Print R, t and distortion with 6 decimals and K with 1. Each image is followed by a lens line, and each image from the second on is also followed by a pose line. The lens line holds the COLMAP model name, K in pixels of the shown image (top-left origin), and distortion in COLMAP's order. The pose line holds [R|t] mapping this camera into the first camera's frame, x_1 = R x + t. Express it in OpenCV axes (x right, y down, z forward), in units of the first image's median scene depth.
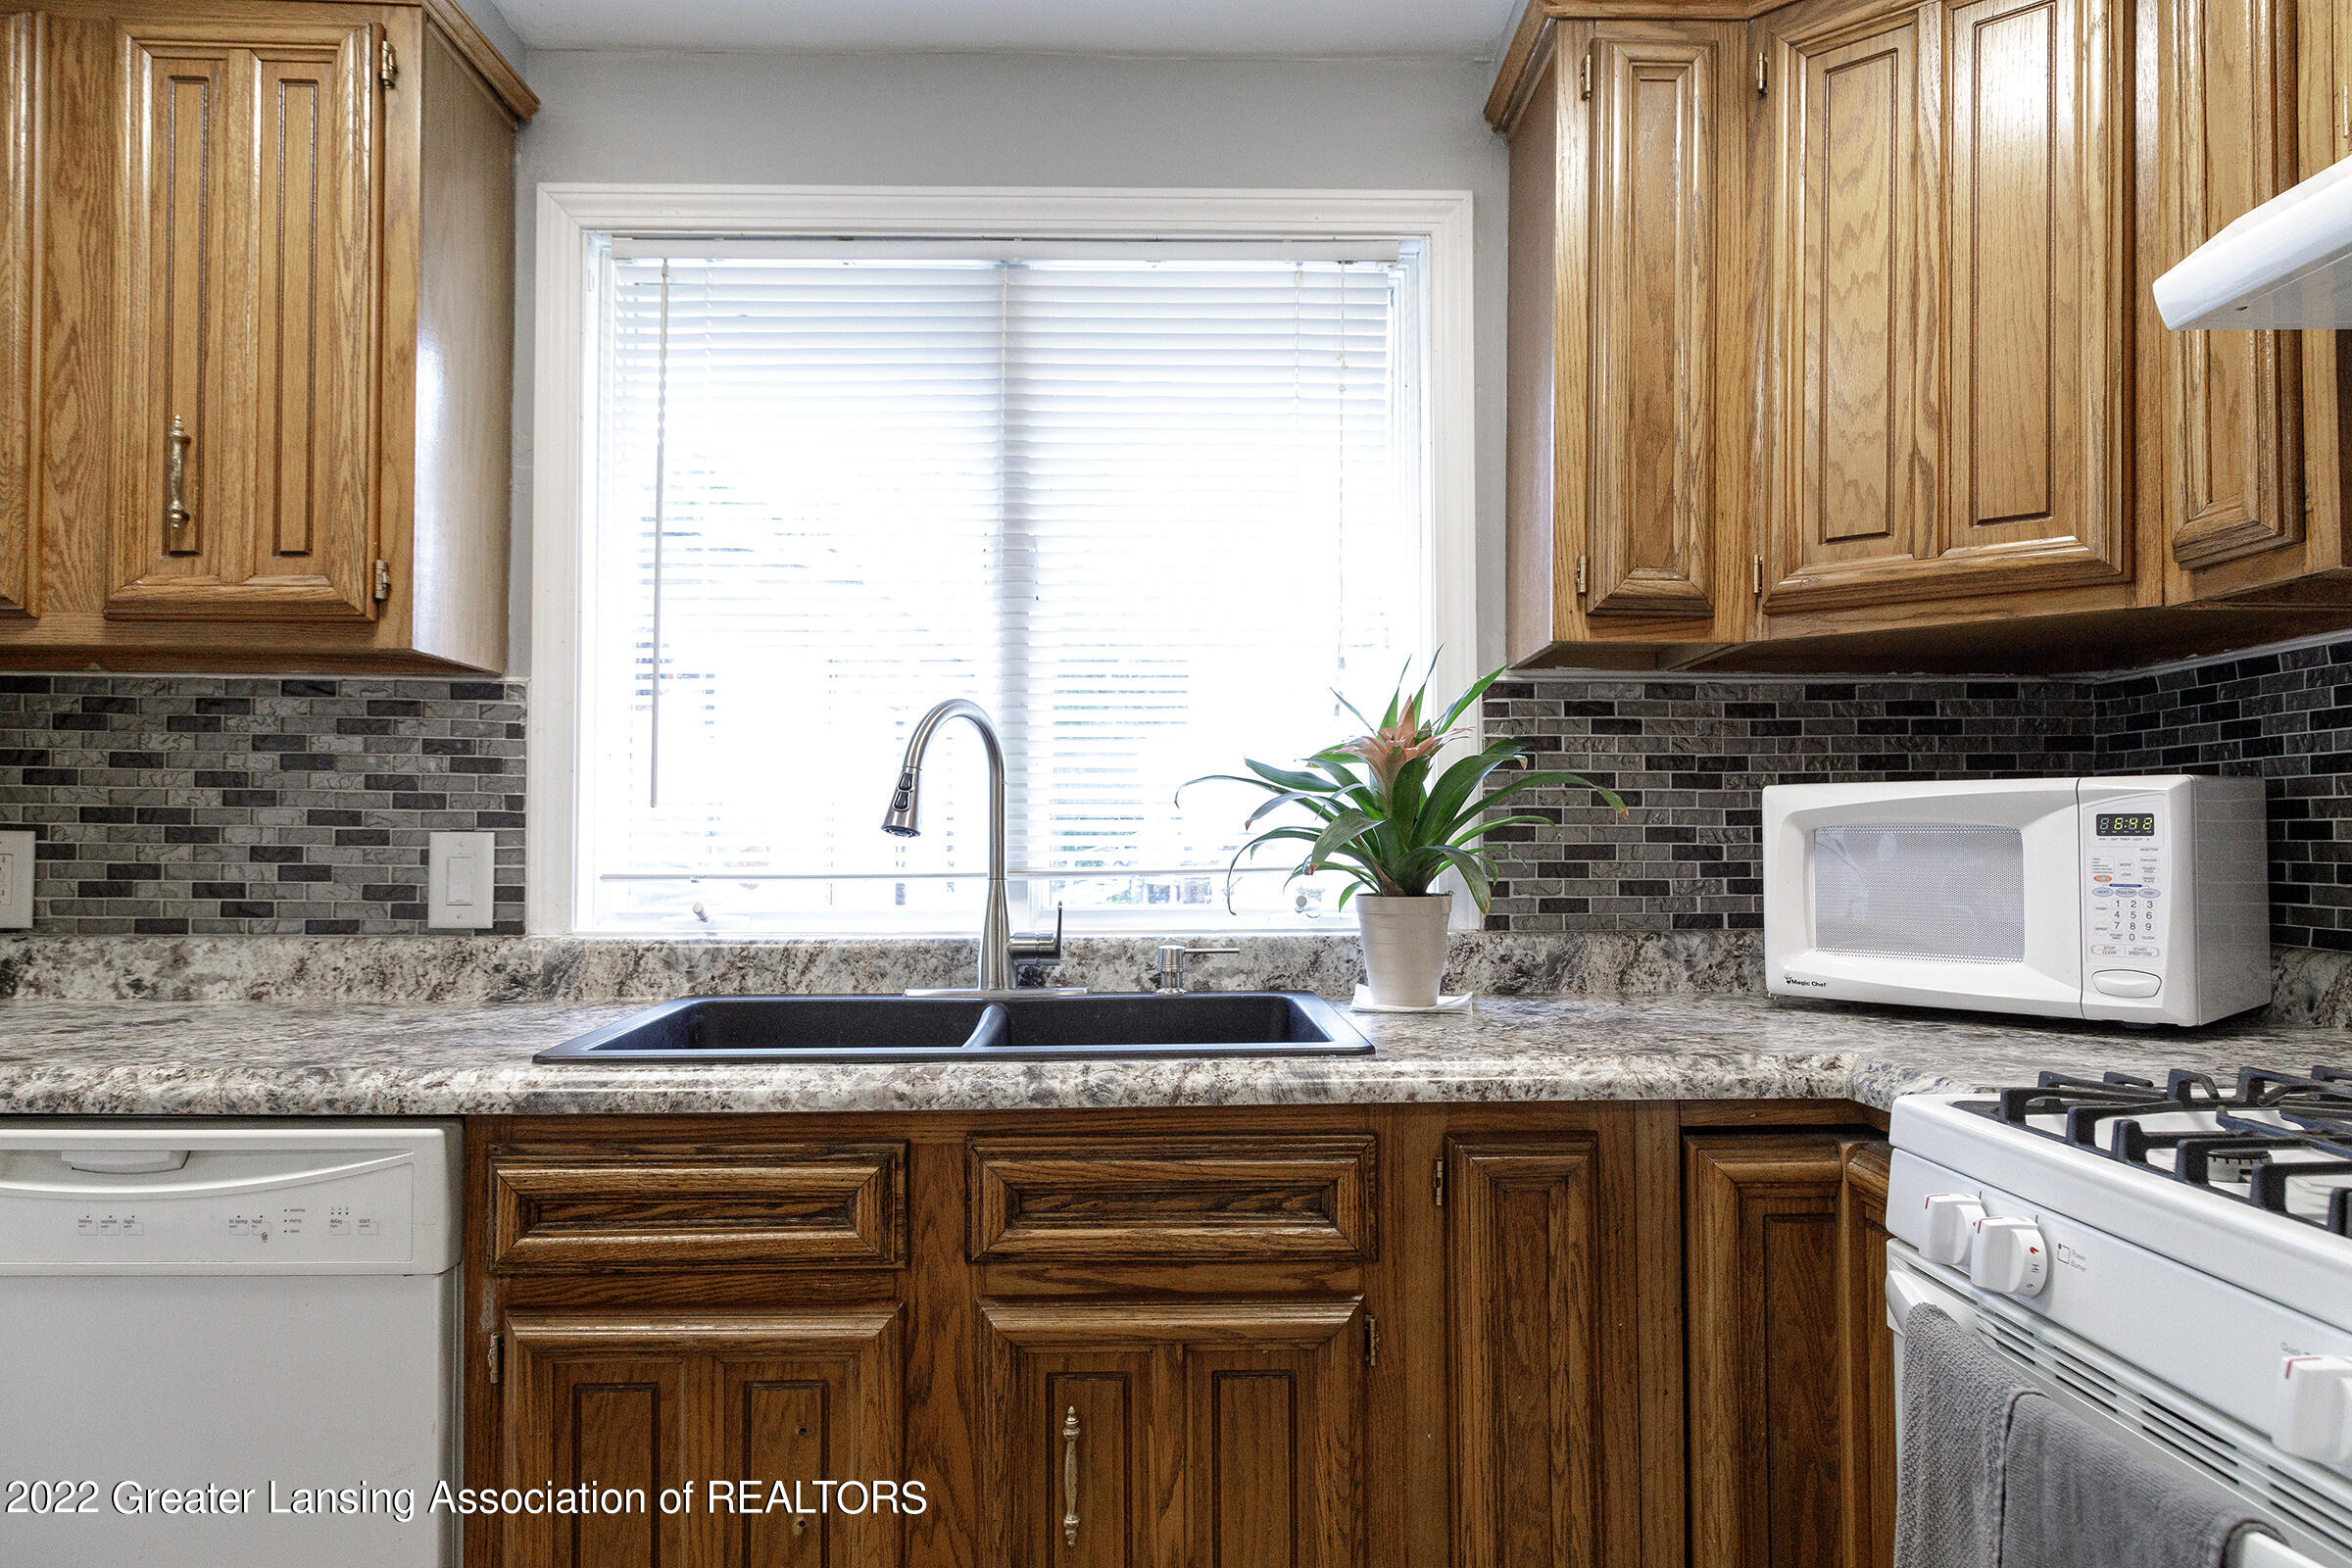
lens RADIAL K [[1593.9, 0, 1182.6], [0, 1593.9, 792.7], [0, 0, 1]] dist [0.016820, -0.005203]
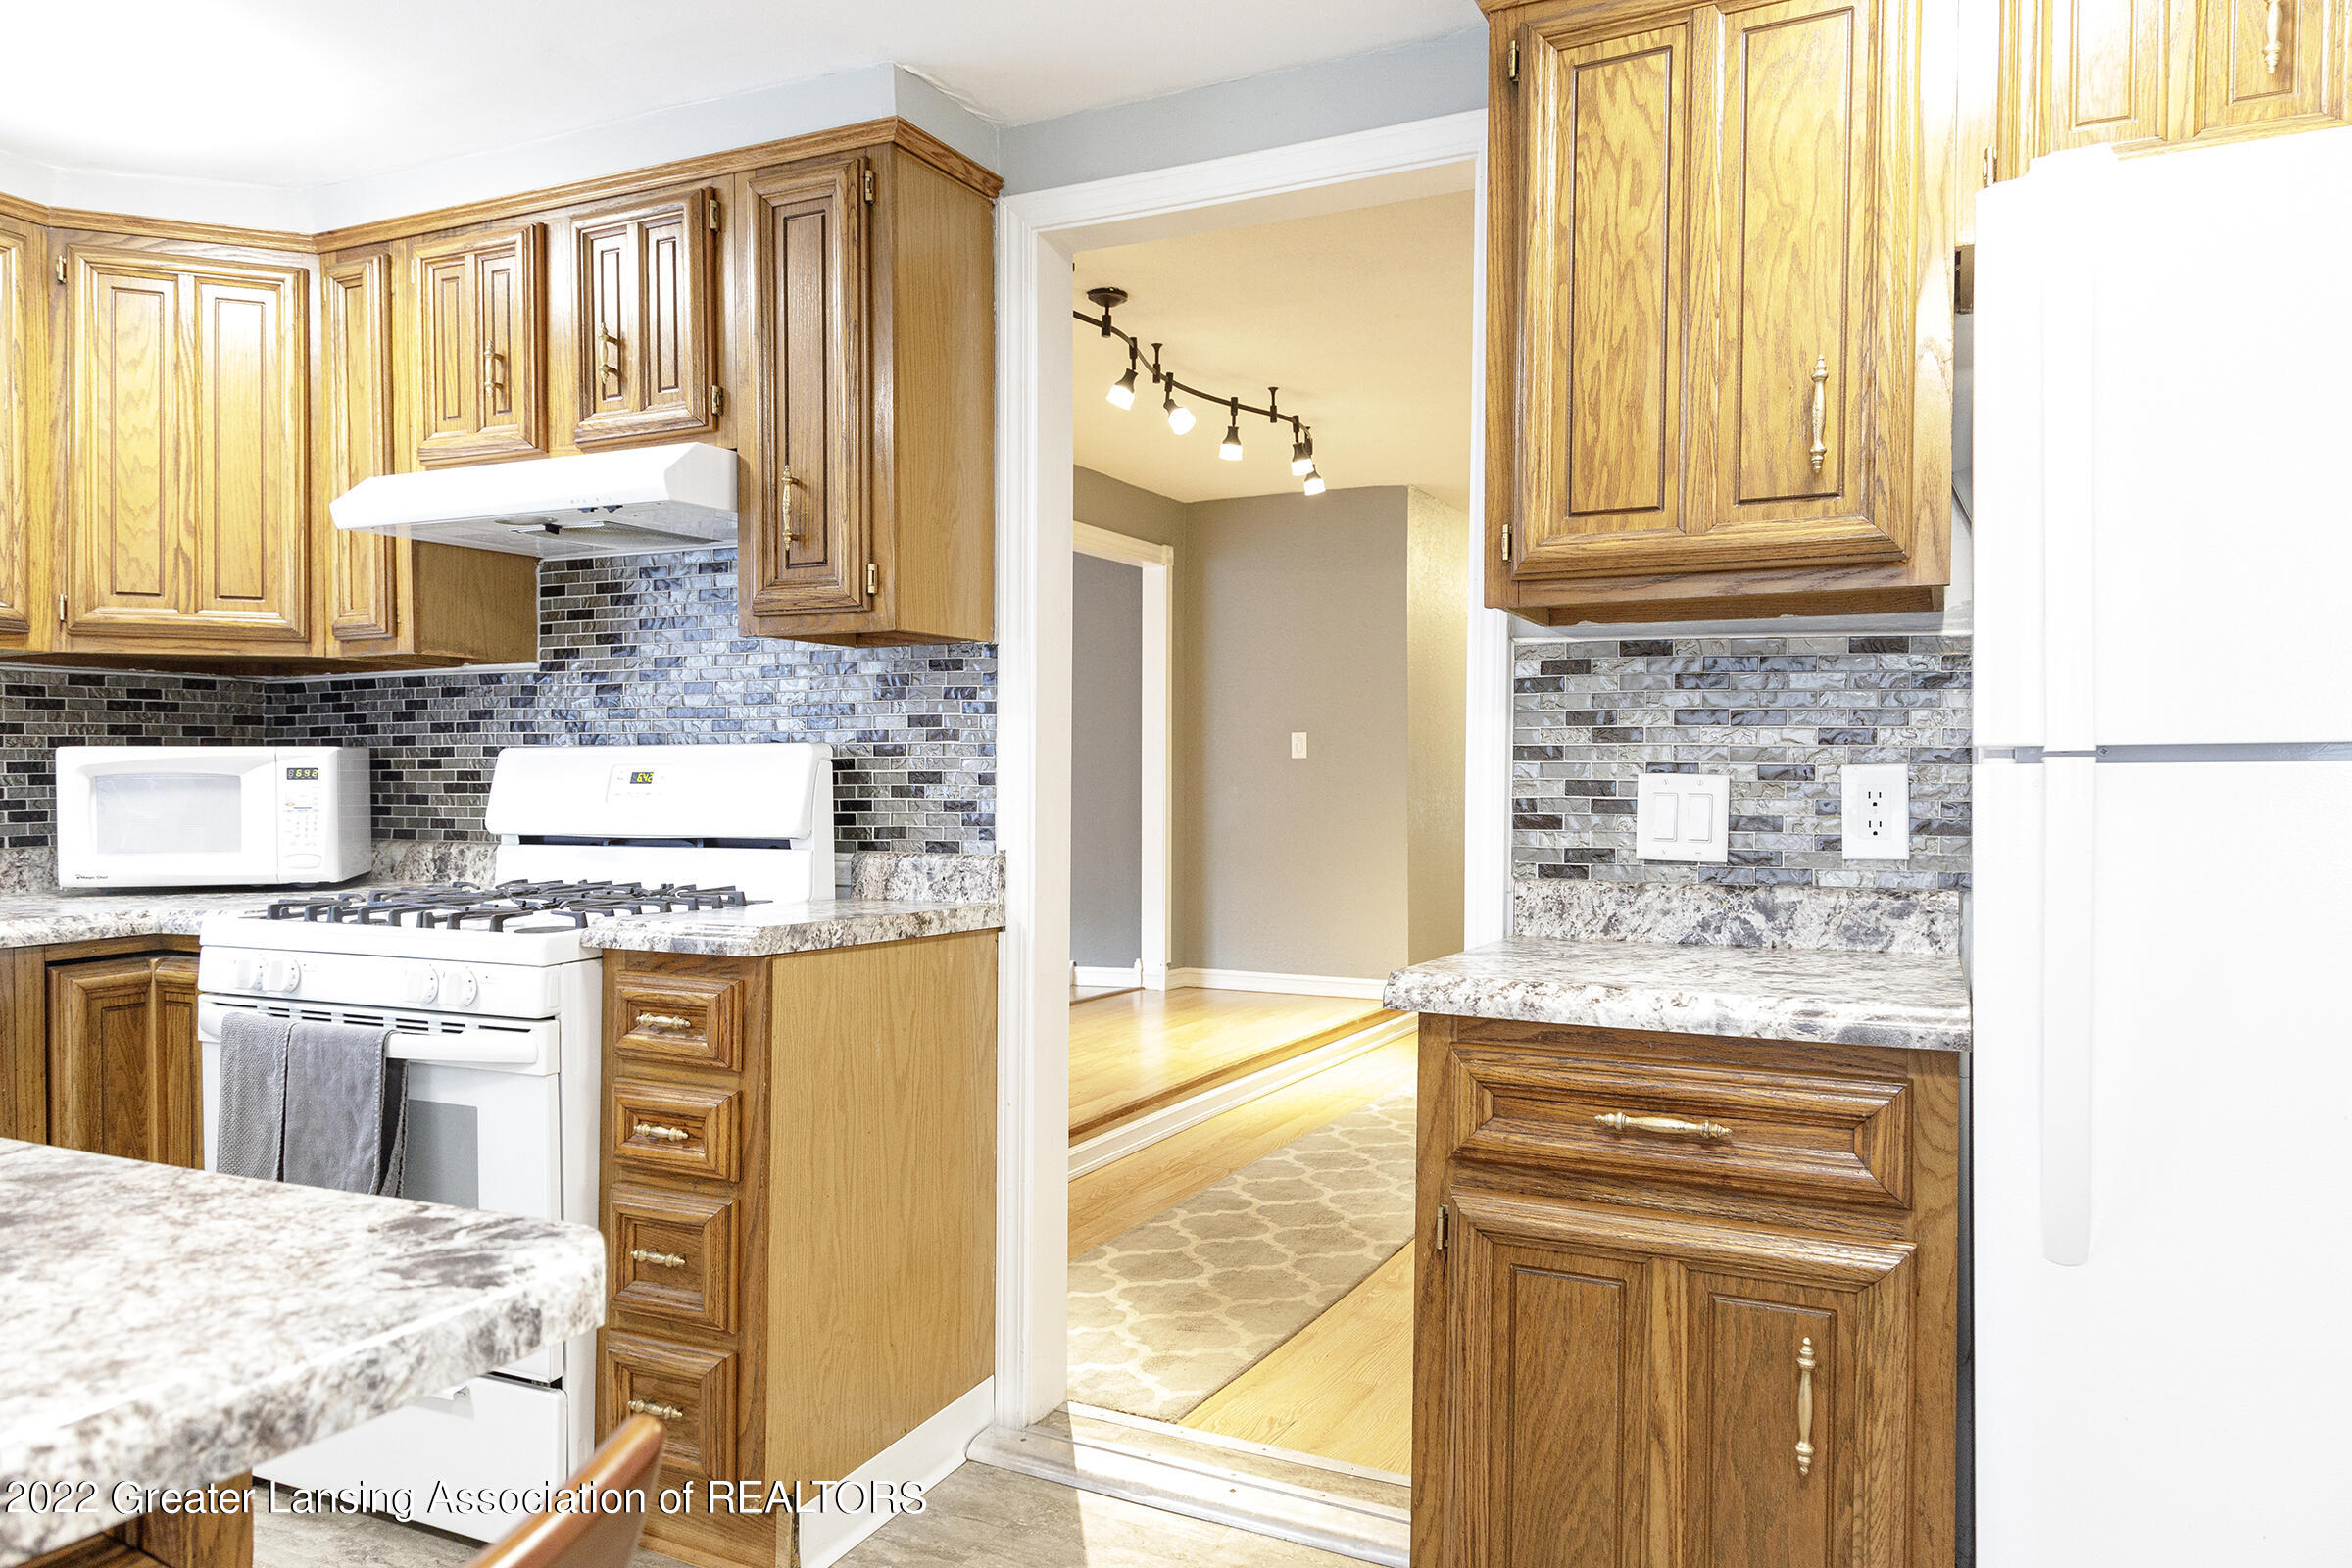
lens RADIAL K [[1593.9, 0, 1182.6], [0, 1593.9, 792.7], [0, 0, 1]] dist [0.016820, -0.005203]
pose [[0.459843, -0.014035, 0.887889, -0.497552], [-0.020757, 0.999432, 0.026548, -0.024380], [-0.887758, -0.030638, 0.459290, -0.633424]]
